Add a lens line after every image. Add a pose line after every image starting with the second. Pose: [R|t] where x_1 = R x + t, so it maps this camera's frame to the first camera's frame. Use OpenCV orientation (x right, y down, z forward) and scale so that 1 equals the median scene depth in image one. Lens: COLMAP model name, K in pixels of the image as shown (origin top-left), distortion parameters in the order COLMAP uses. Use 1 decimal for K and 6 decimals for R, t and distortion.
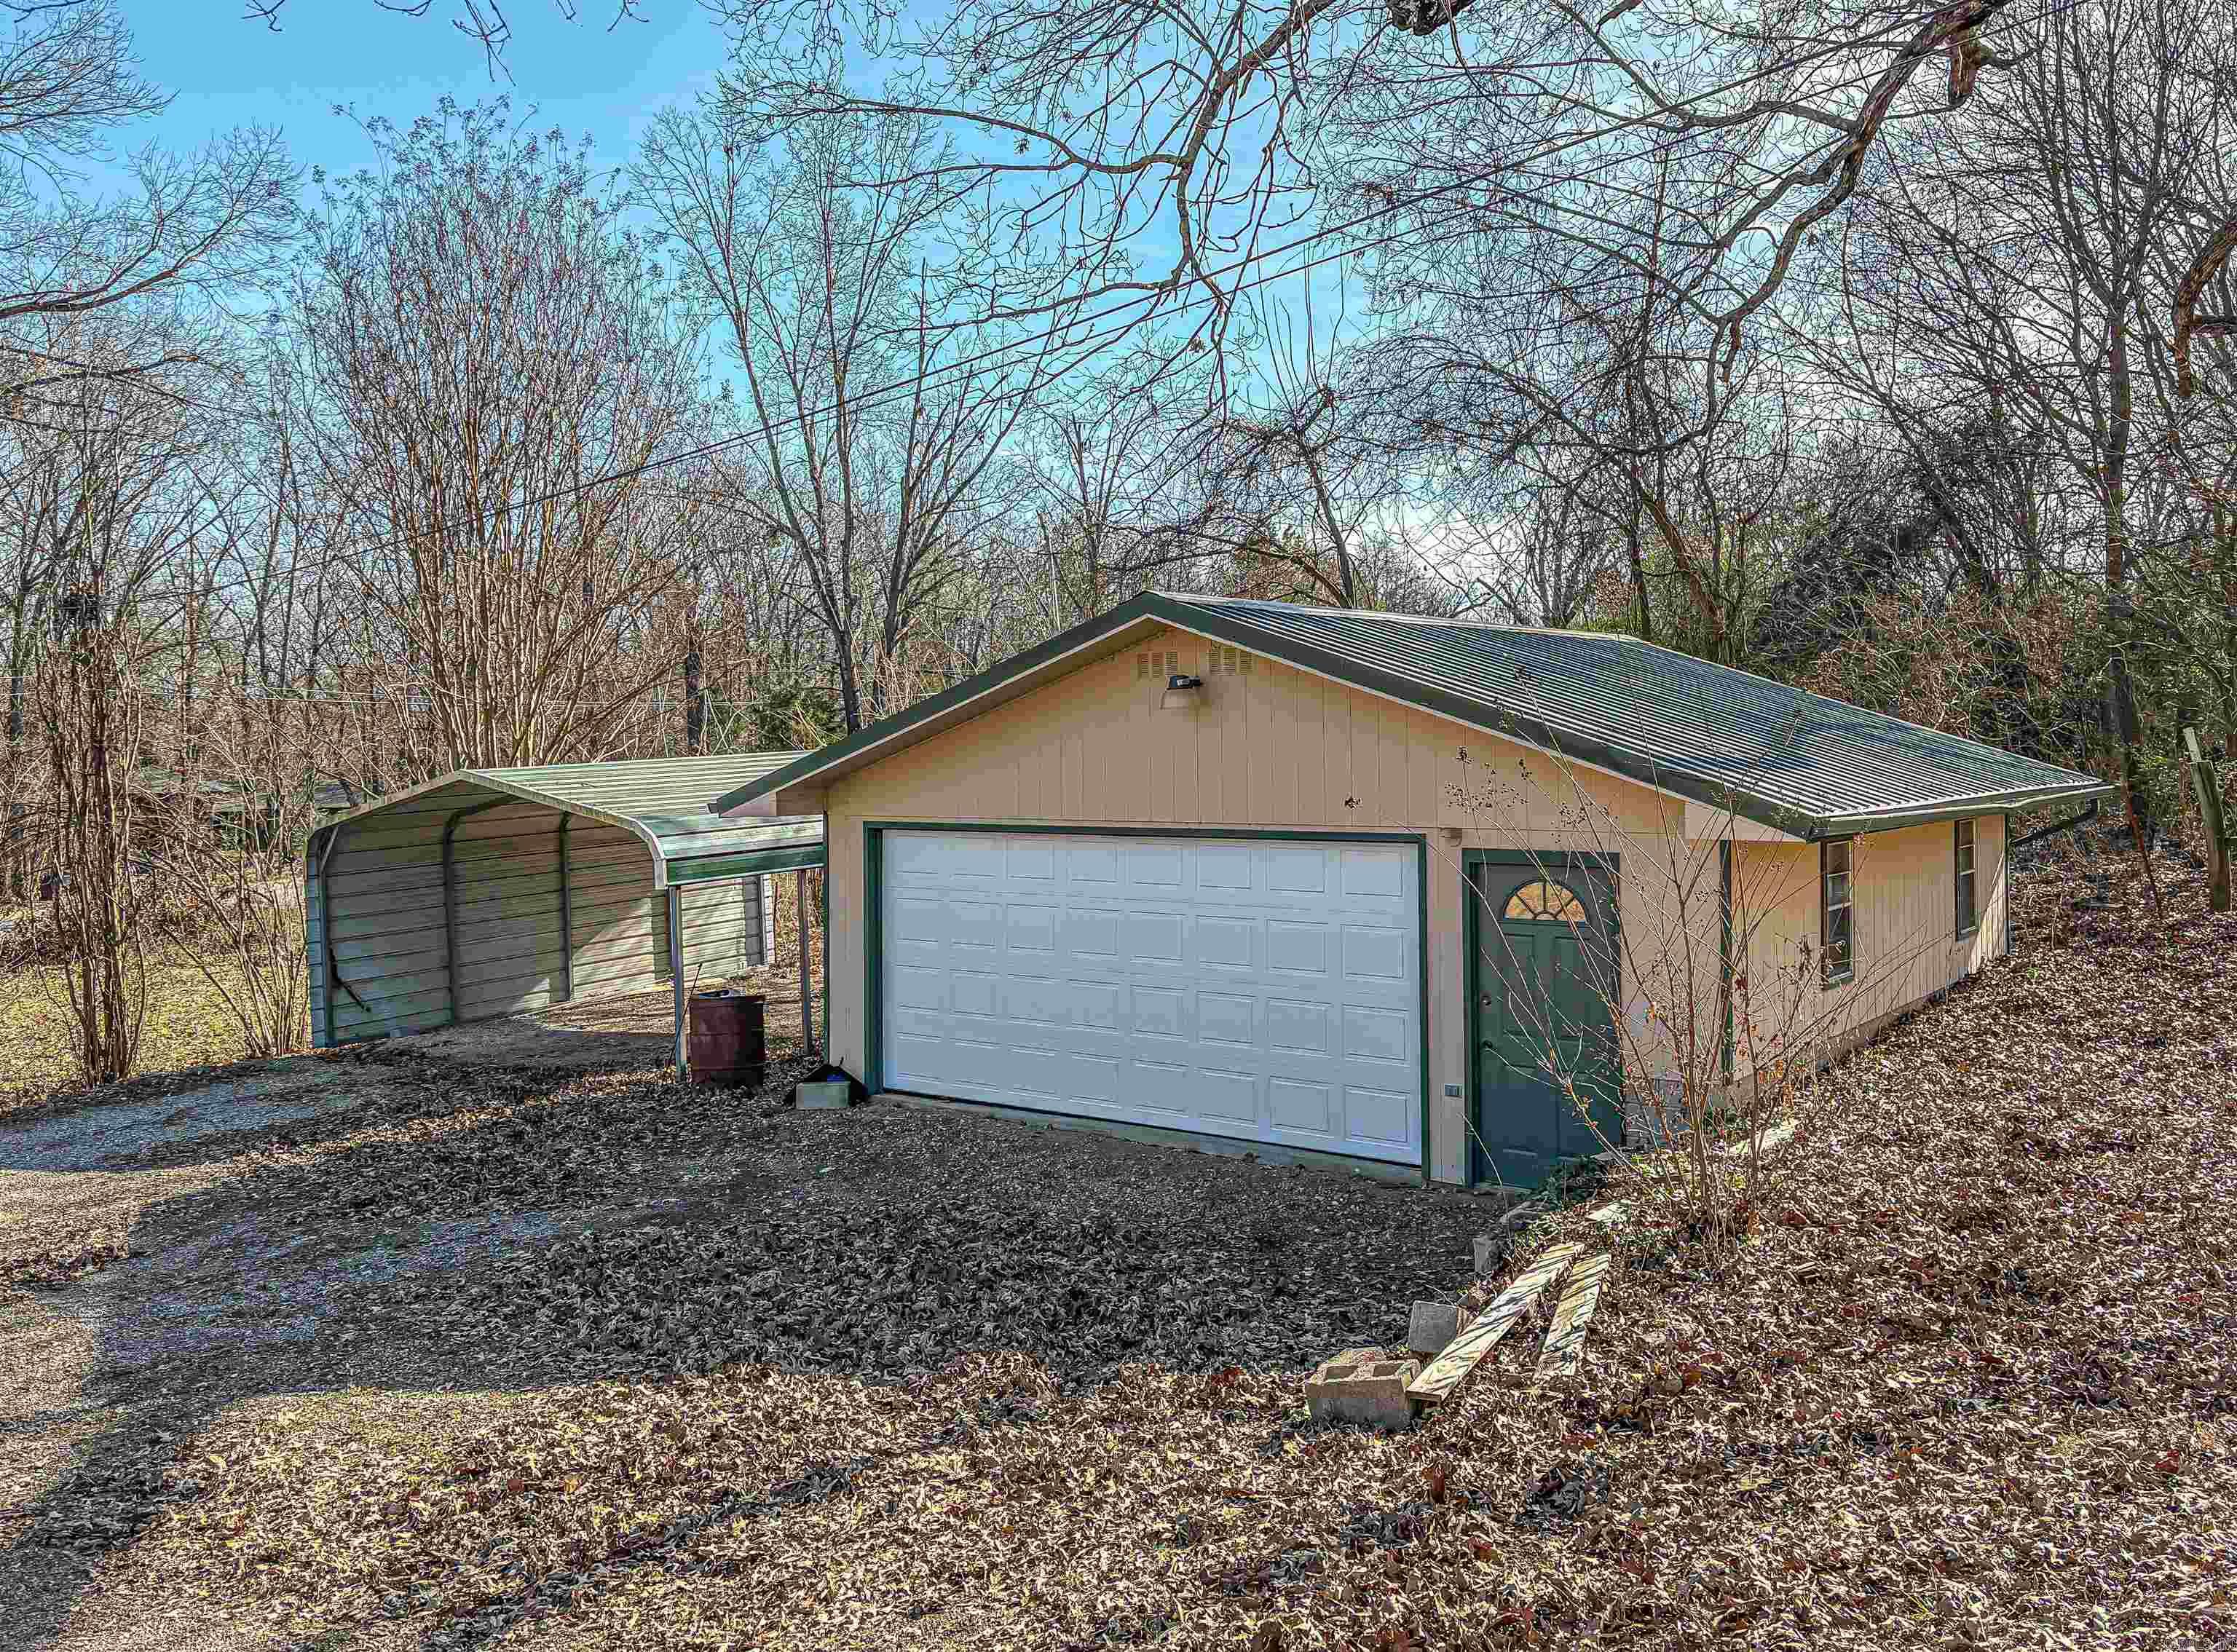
lens RADIAL K [[1971.8, 0, 1118.6], [0, 1971.8, 714.6], [0, 0, 1]] dist [0.079867, -0.008145]
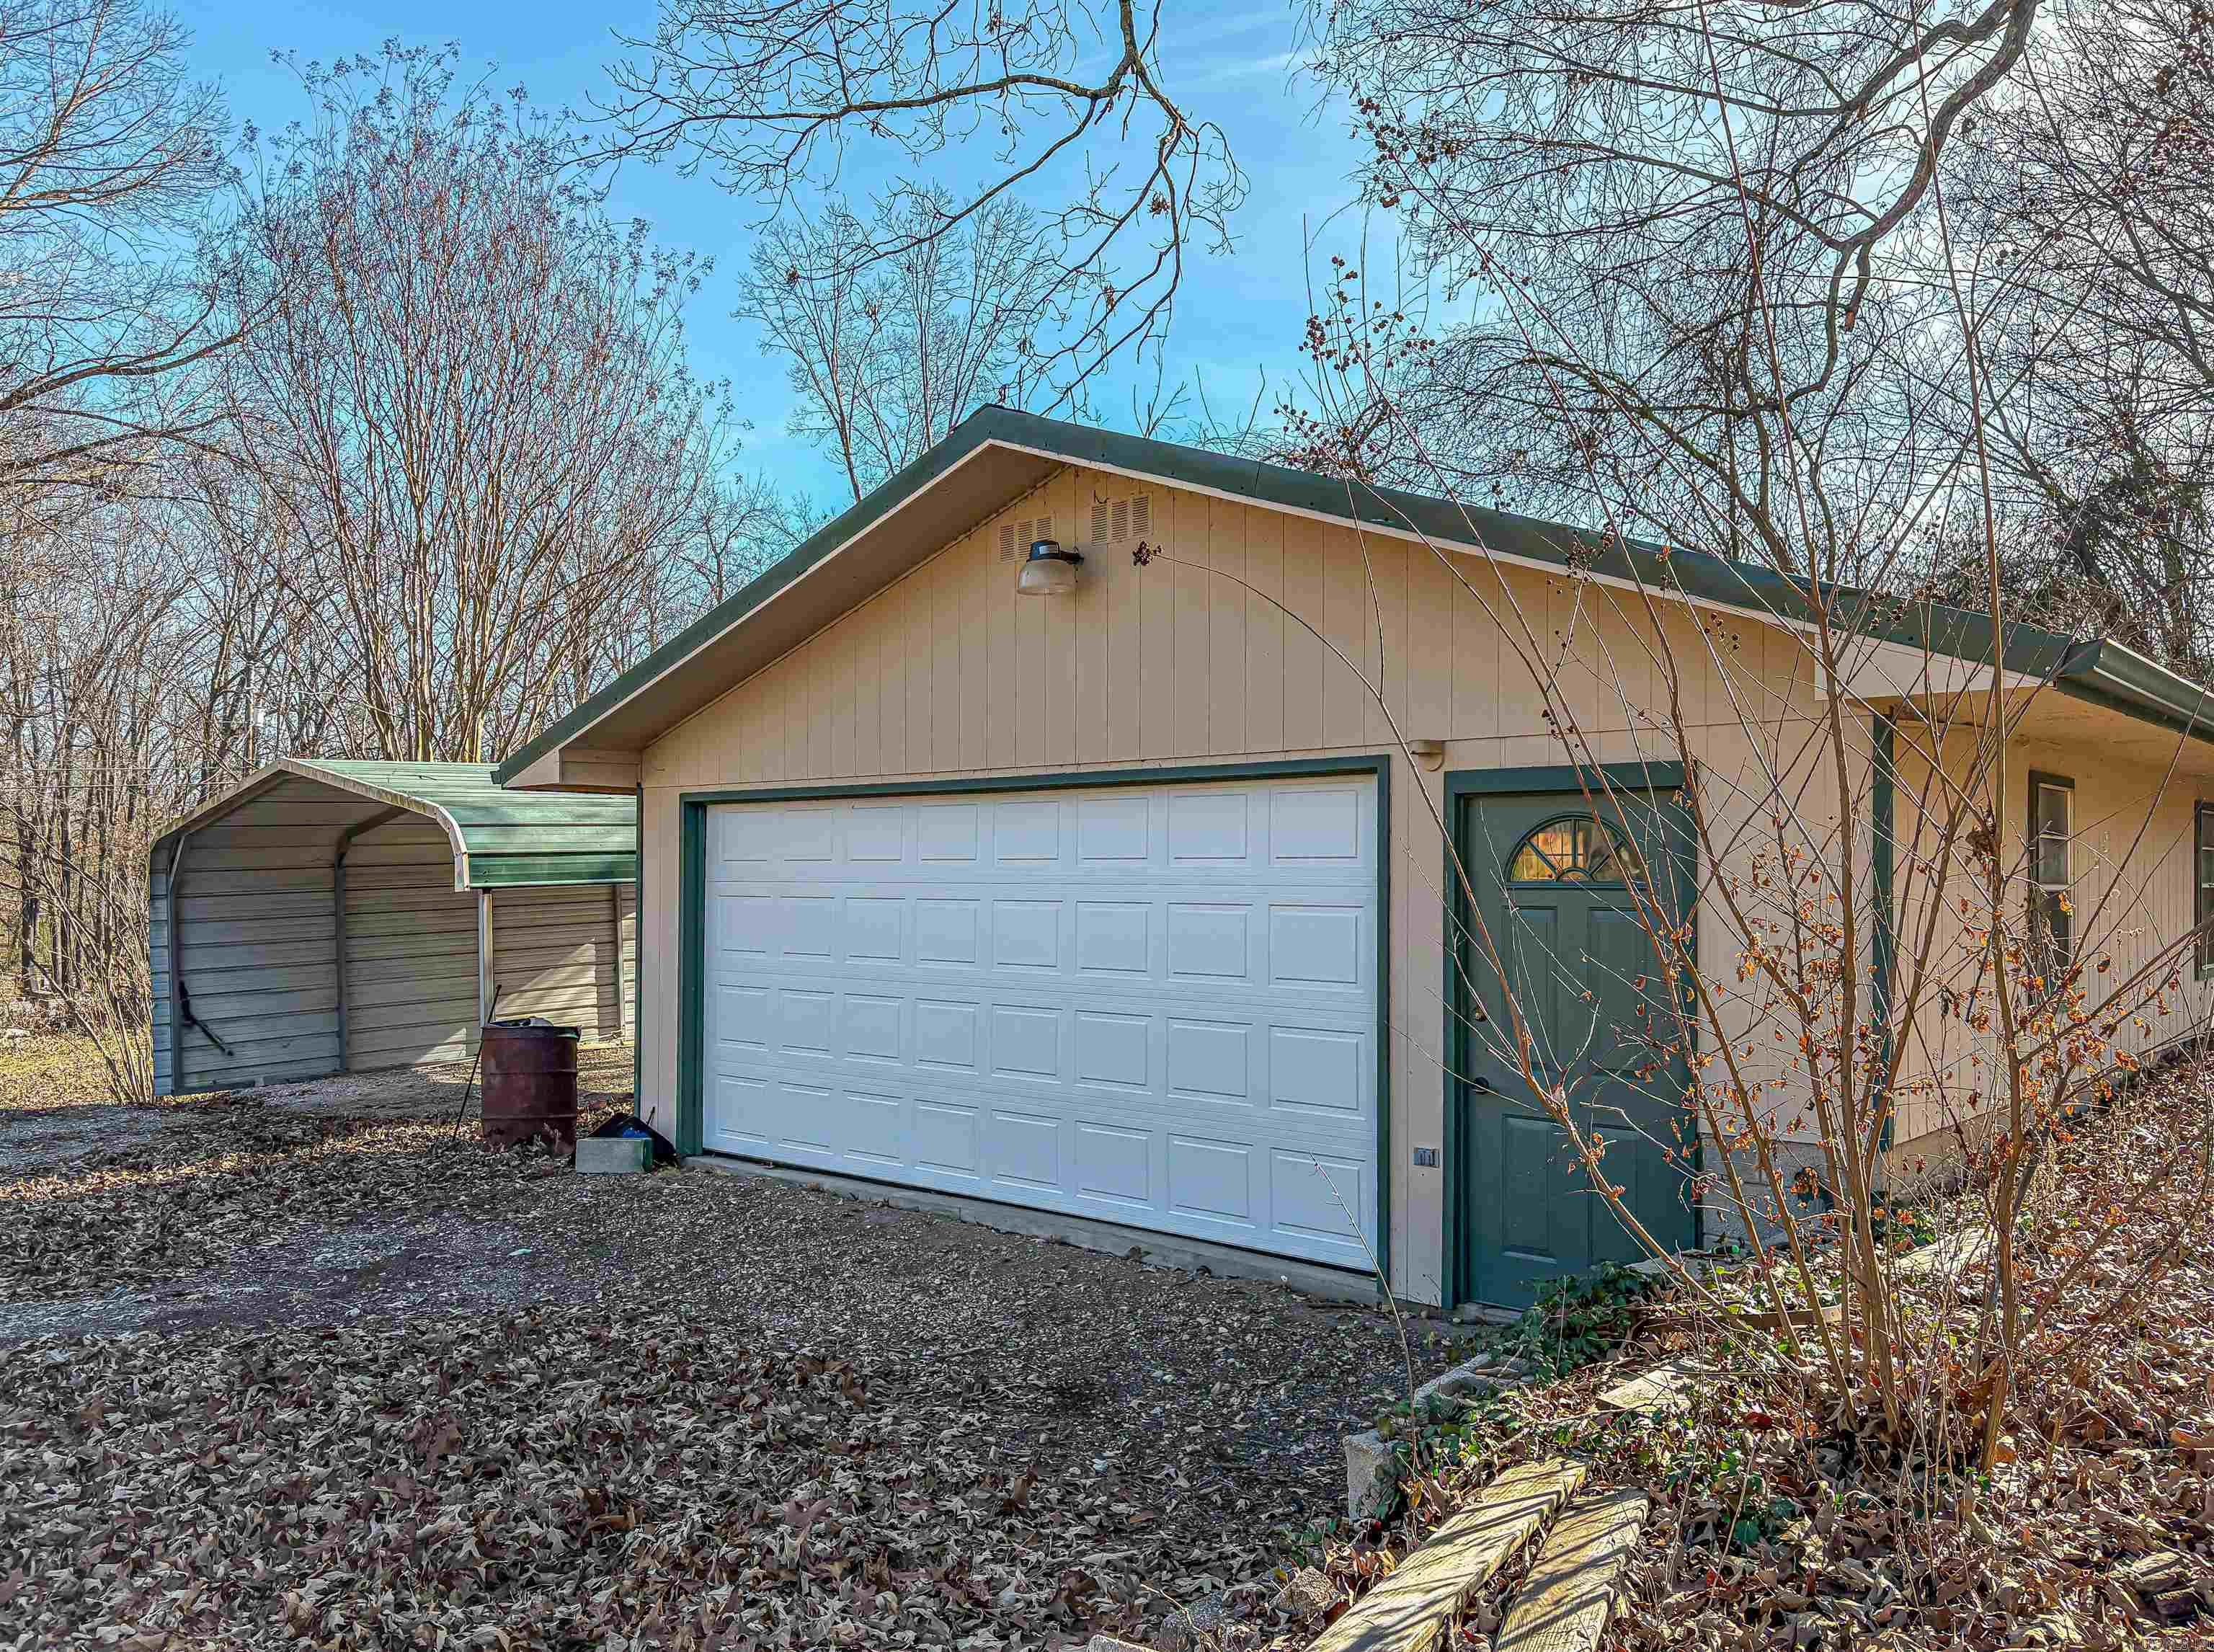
lens RADIAL K [[1760.6, 0, 1107.0], [0, 1760.6, 826.0], [0, 0, 1]] dist [0.056447, 0.004581]
pose [[0.996203, 0.011416, -0.086307, 0.112820], [-0.013016, 0.999753, -0.017998, 0.094284], [0.086081, 0.019053, 0.996106, 0.420651]]
